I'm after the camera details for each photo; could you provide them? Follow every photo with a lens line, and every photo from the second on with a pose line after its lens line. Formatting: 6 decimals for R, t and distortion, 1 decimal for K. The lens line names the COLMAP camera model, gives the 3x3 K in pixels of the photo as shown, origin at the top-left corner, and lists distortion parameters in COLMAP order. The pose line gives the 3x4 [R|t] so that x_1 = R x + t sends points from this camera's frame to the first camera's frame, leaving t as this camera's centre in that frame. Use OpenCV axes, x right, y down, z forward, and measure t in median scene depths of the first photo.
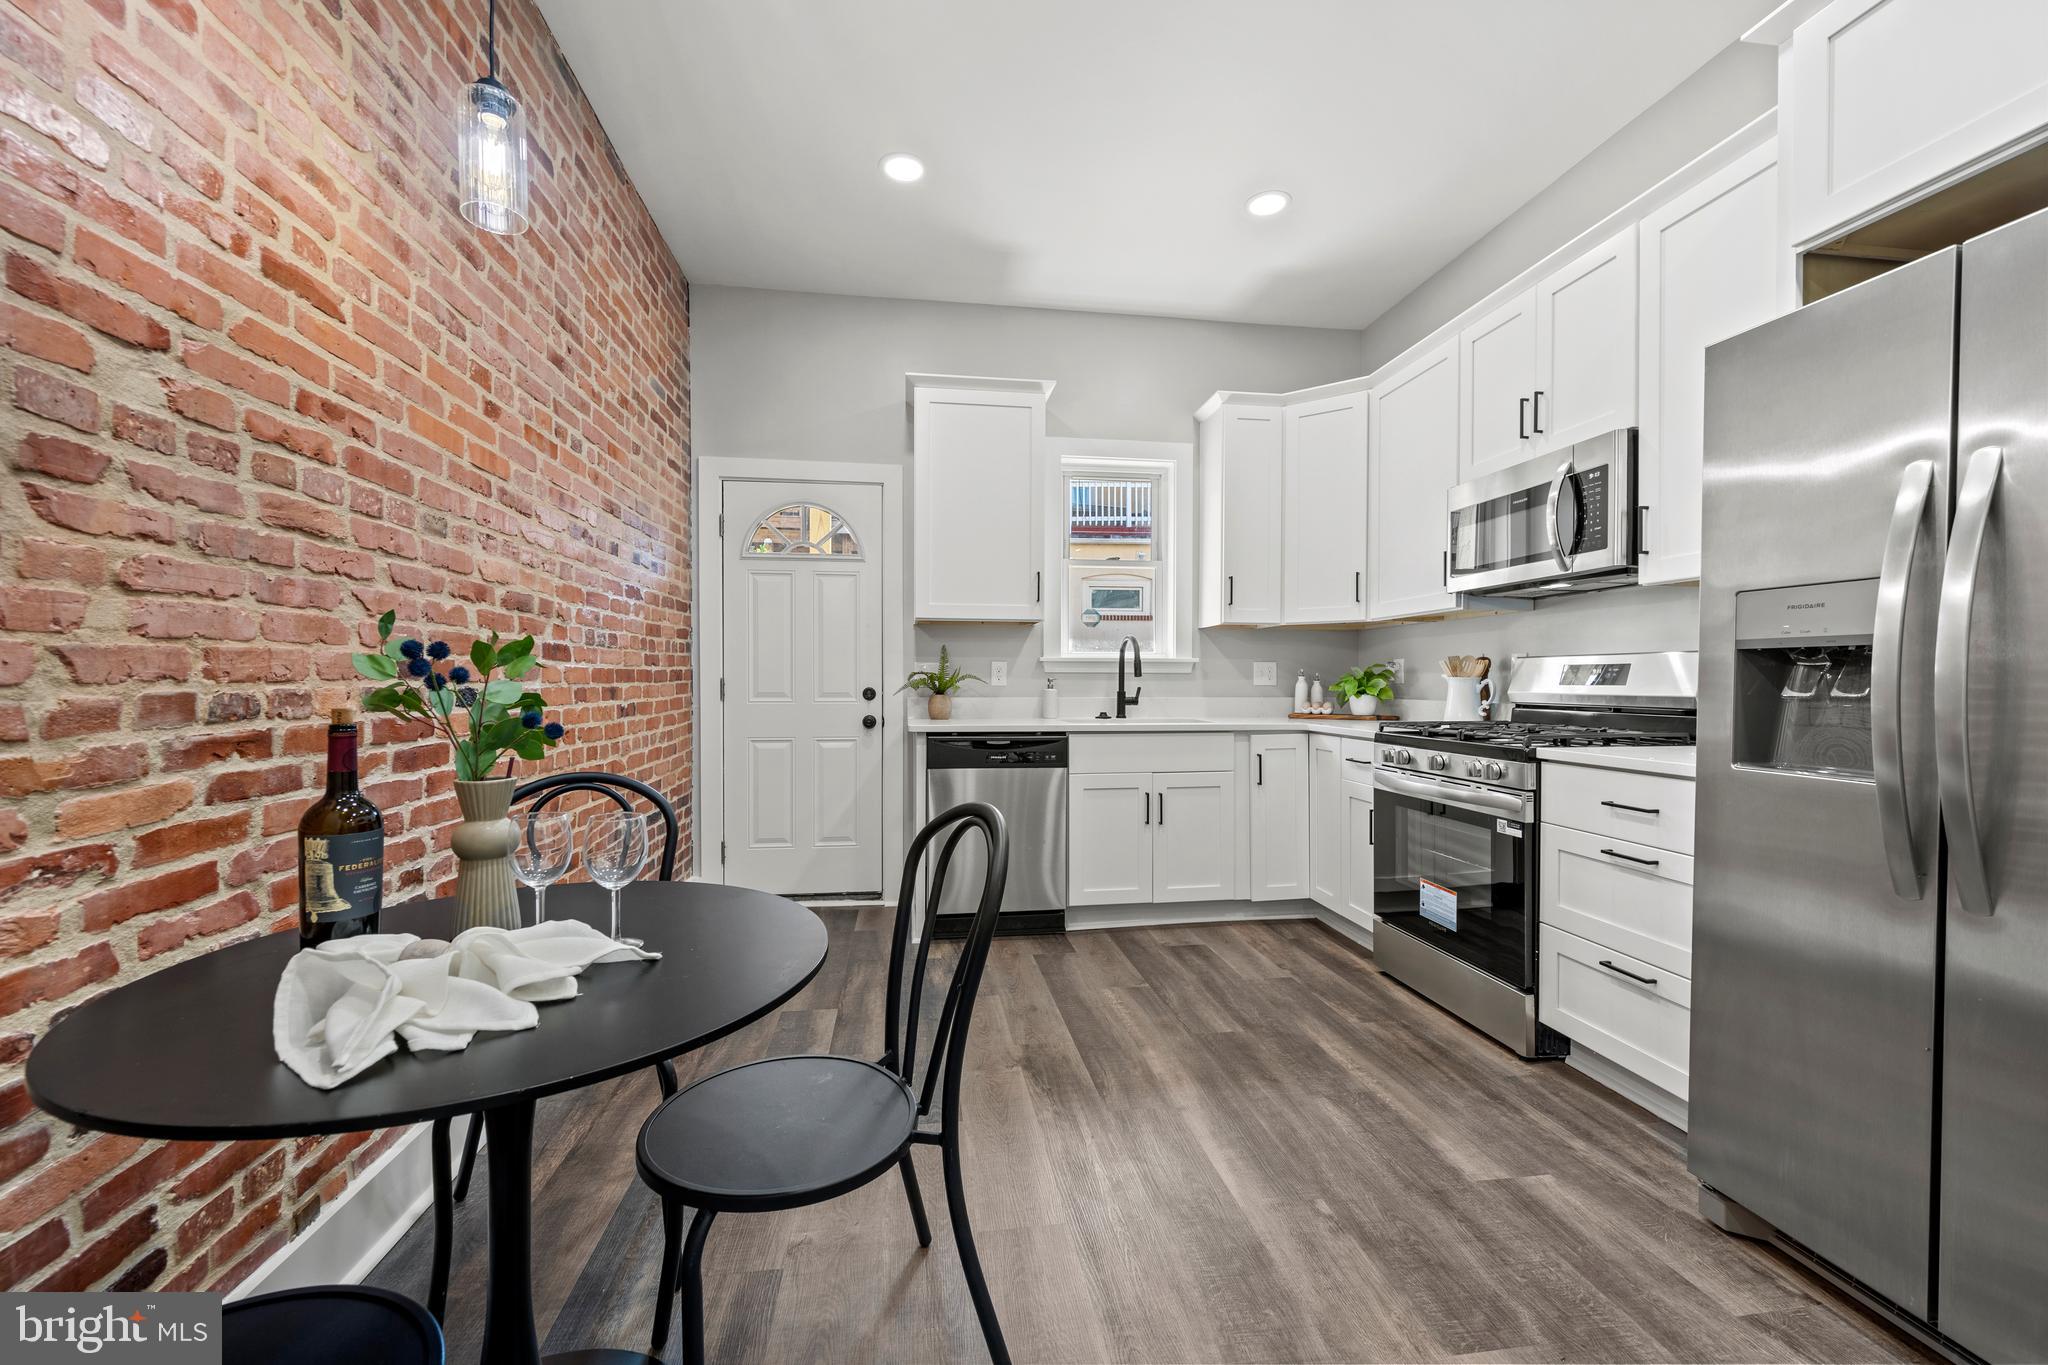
lens RADIAL K [[812.2, 0, 1024.0], [0, 812.2, 682.5], [0, 0, 1]] dist [0.000647, 0.000172]
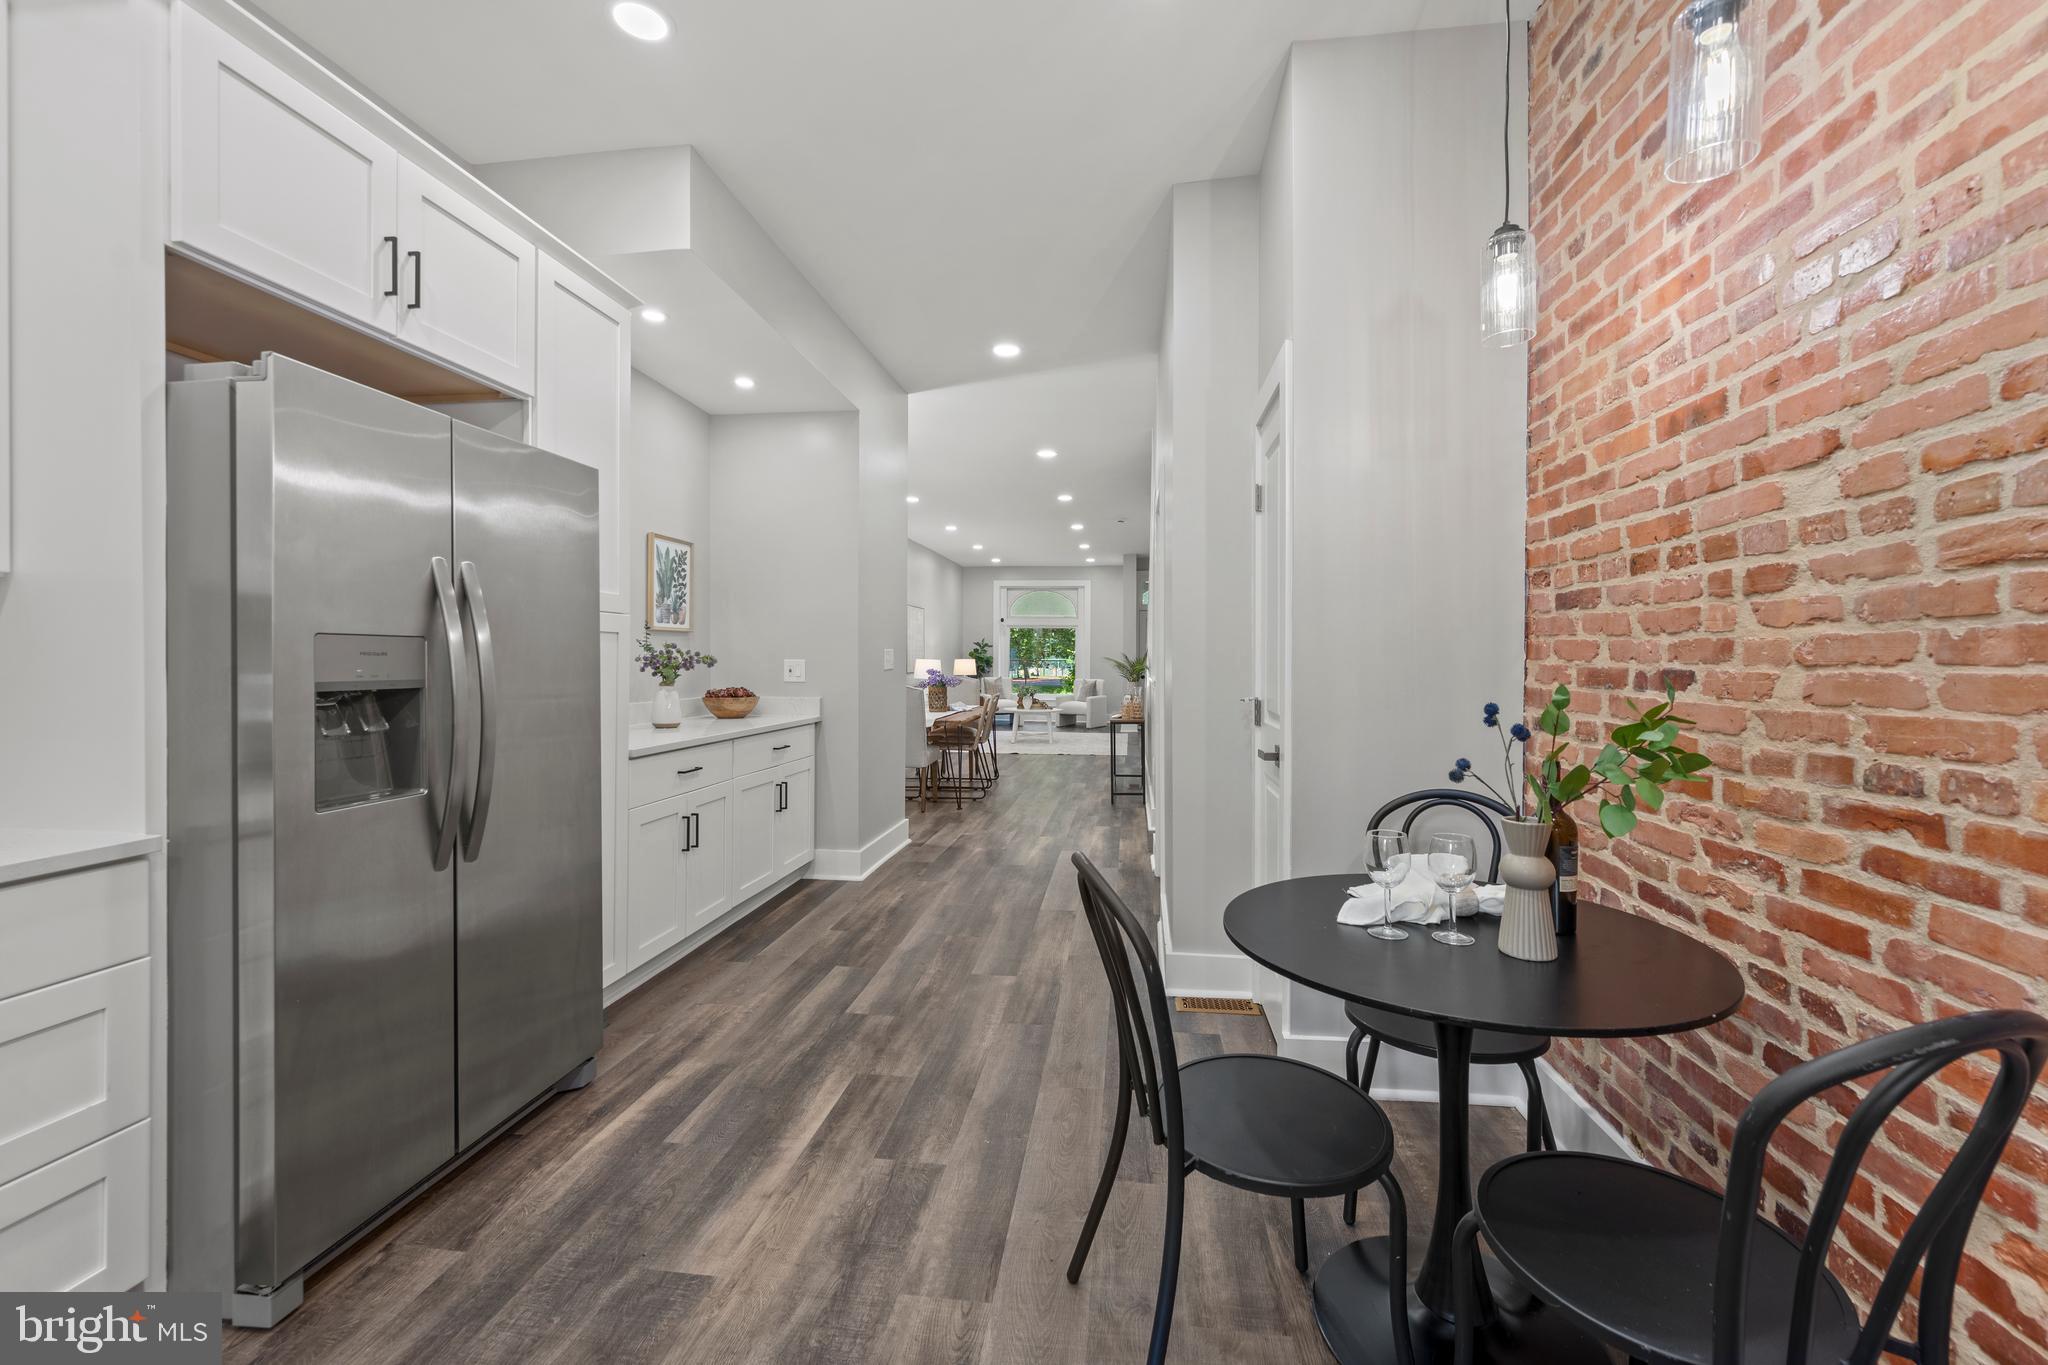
lens RADIAL K [[812.2, 0, 1024.0], [0, 812.2, 682.5], [0, 0, 1]] dist [0.000647, 0.000172]
pose [[-0.961784, -0.010970, 0.273589, -0.284662], [-0.002072, 0.999460, 0.032791, -0.118578], [-0.273801, 0.030972, -0.961287, 2.341250]]
